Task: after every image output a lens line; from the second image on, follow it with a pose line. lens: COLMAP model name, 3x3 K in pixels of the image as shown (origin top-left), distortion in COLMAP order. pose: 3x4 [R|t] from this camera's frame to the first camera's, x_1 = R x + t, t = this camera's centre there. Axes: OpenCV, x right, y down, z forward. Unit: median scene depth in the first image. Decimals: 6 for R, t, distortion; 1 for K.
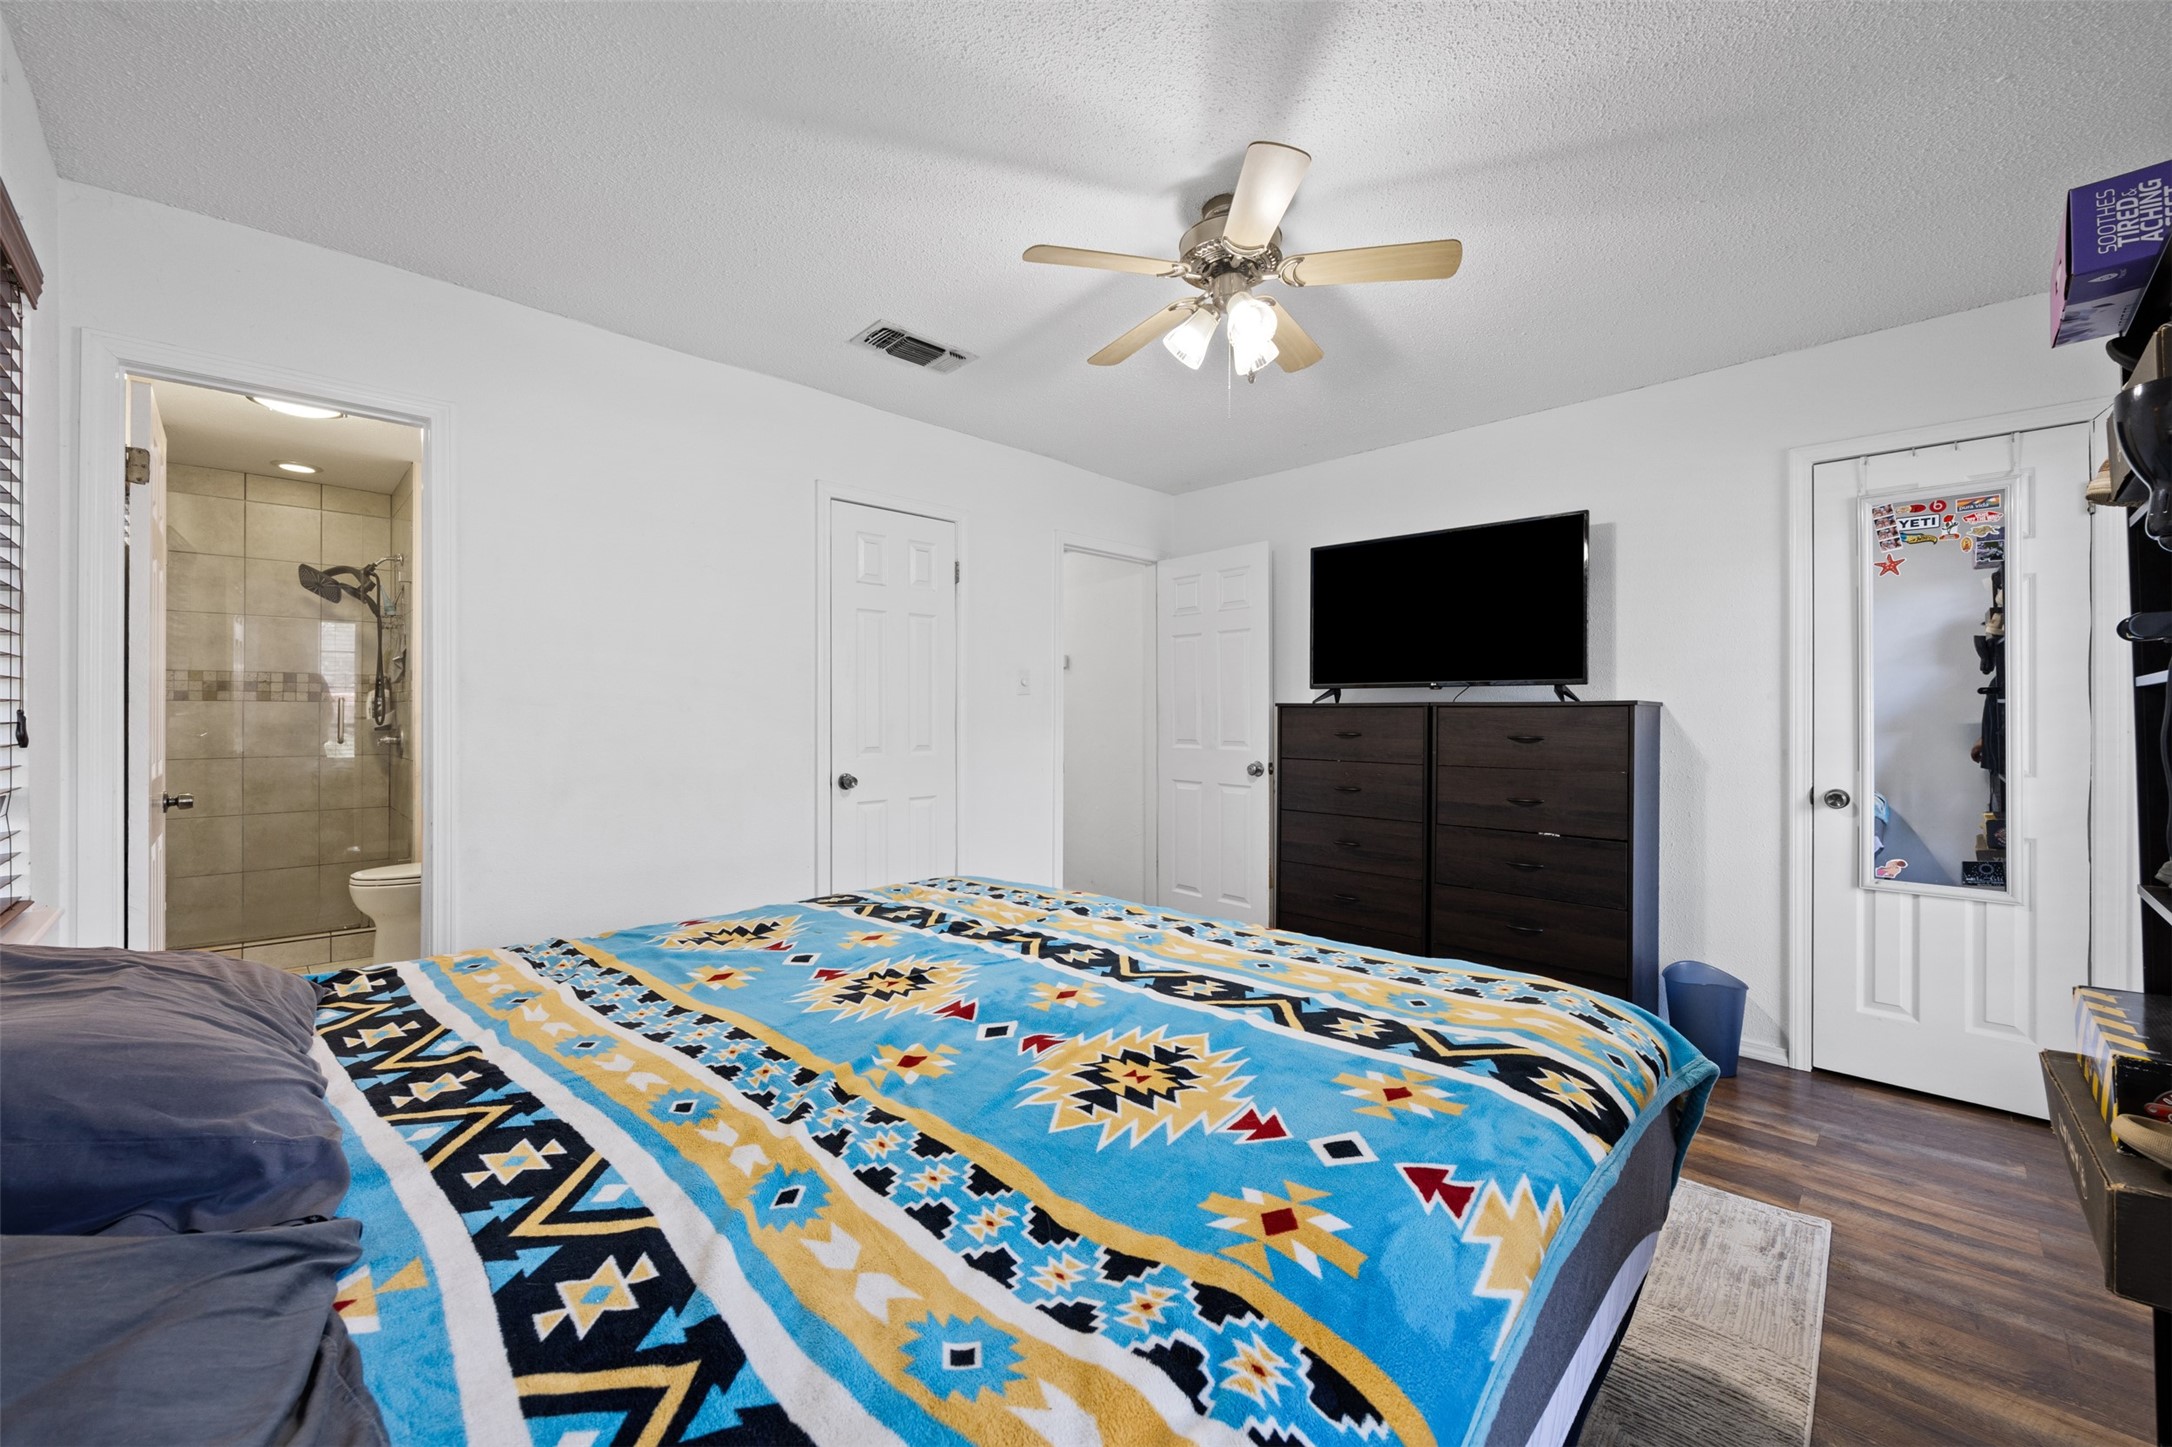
lens RADIAL K [[840.1, 0, 1080.6], [0, 840.1, 717.8], [0, 0, 1]] dist [-0.002413, -0.000067]
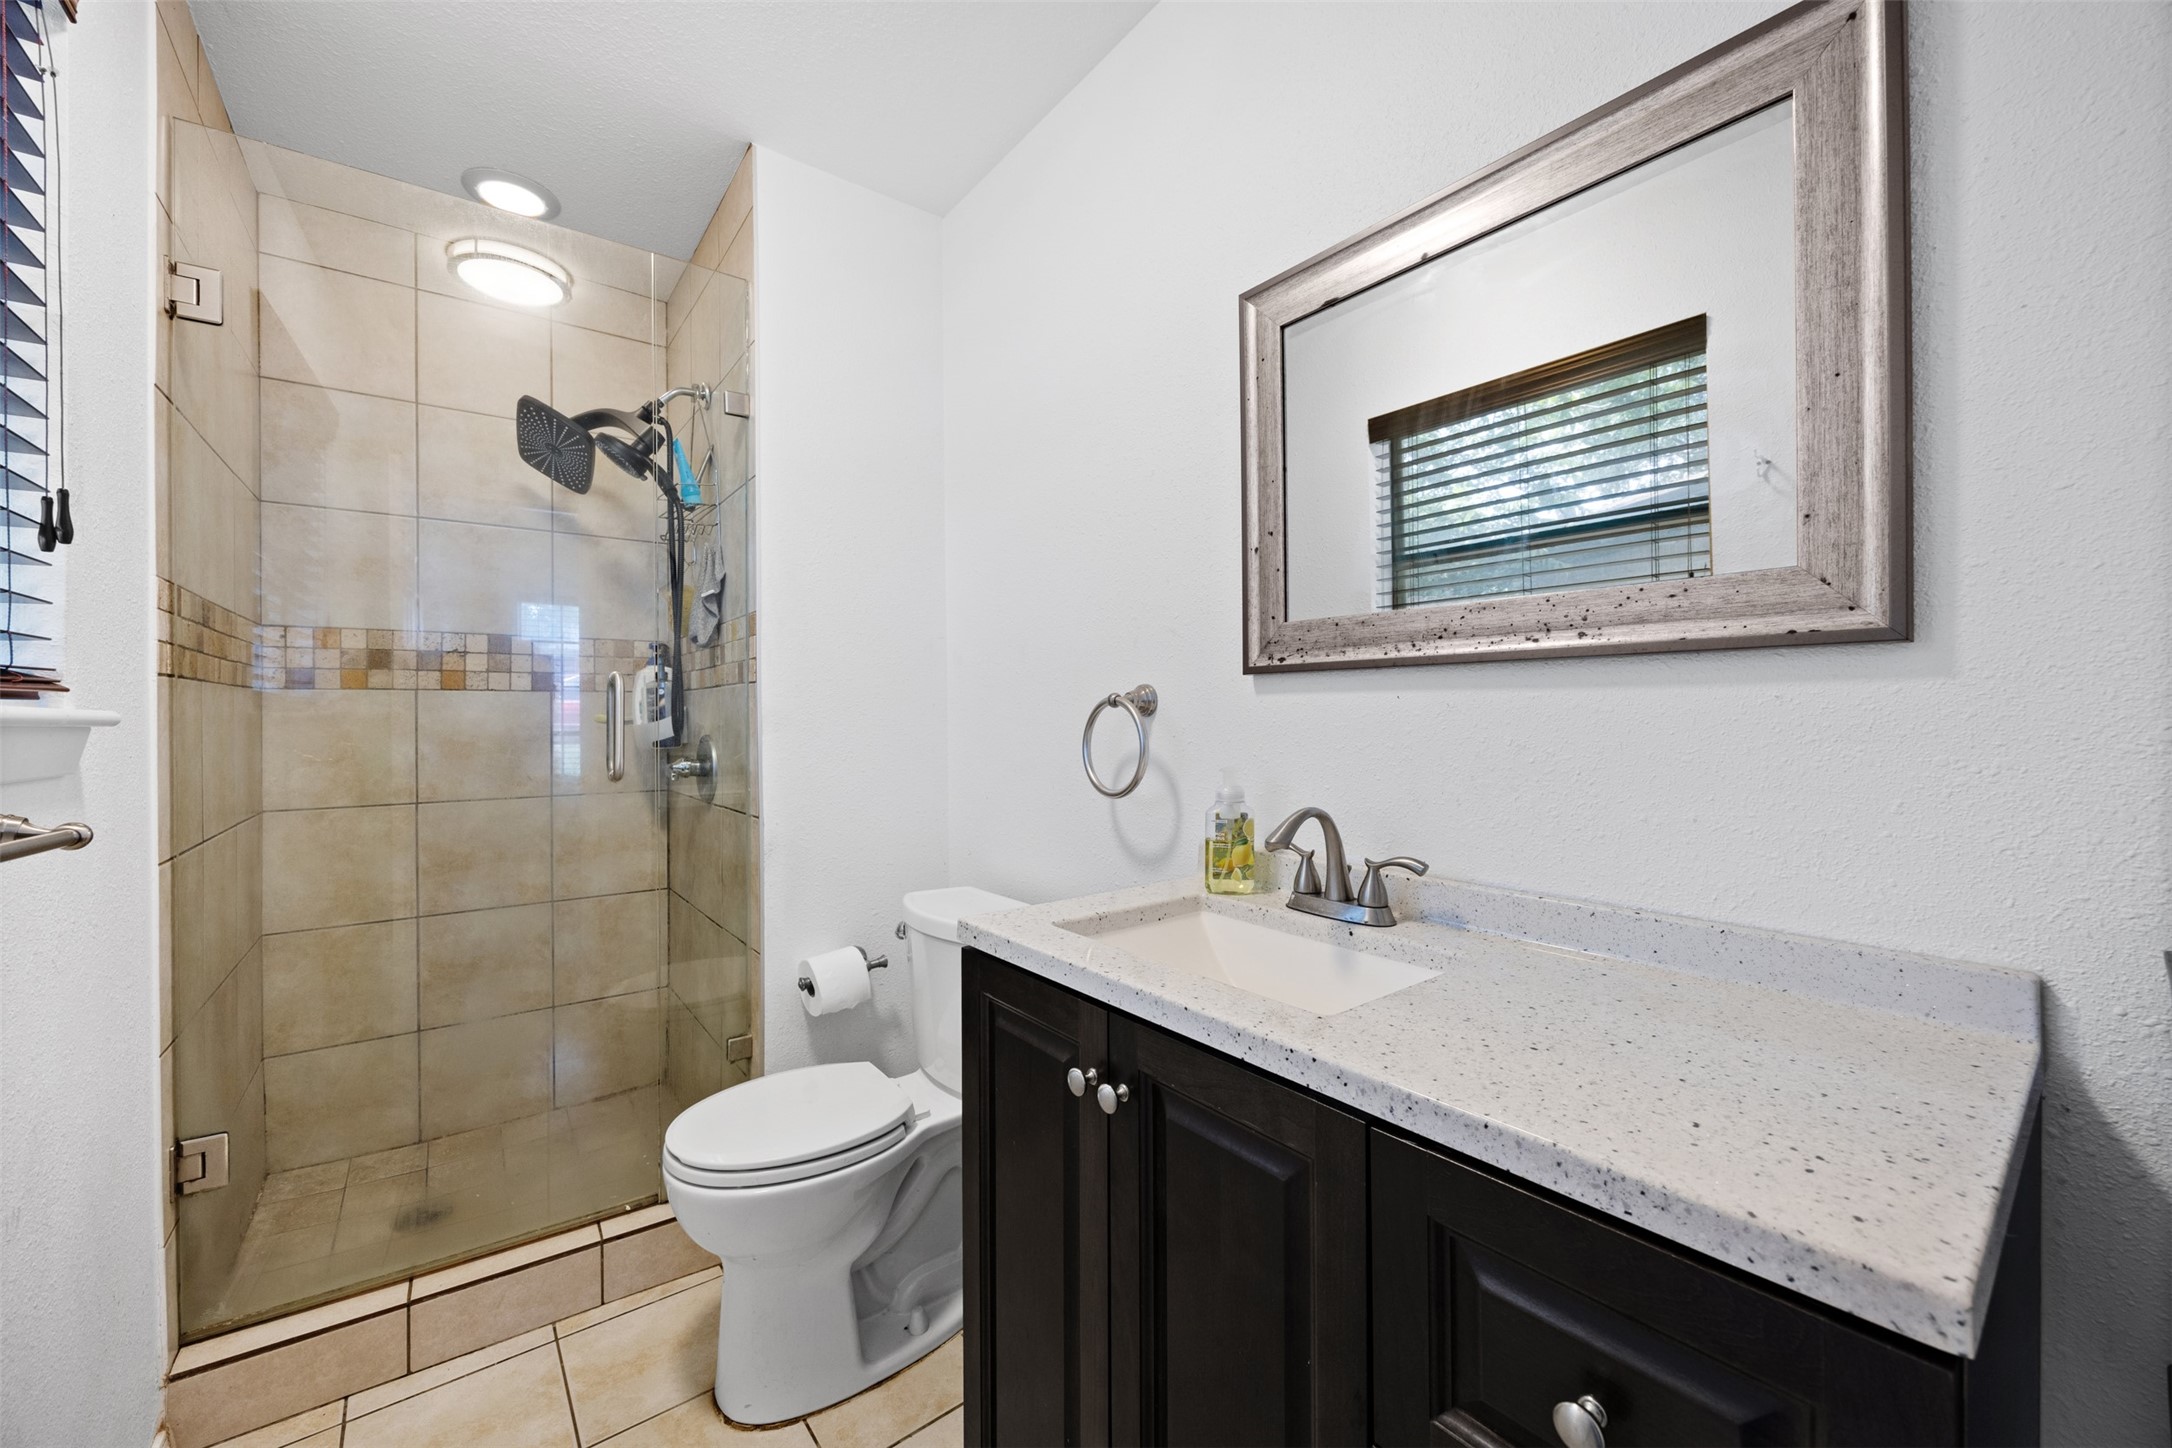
lens RADIAL K [[840.1, 0, 1092.5], [0, 840.1, 721.6], [0, 0, 1]] dist [-0.002413, -0.000067]
pose [[0.992798, -0.010112, -0.119375, -0.534391], [0.009830, 0.999947, -0.002947, 0.004390], [0.119399, 0.001753, 0.992845, 0.546446]]
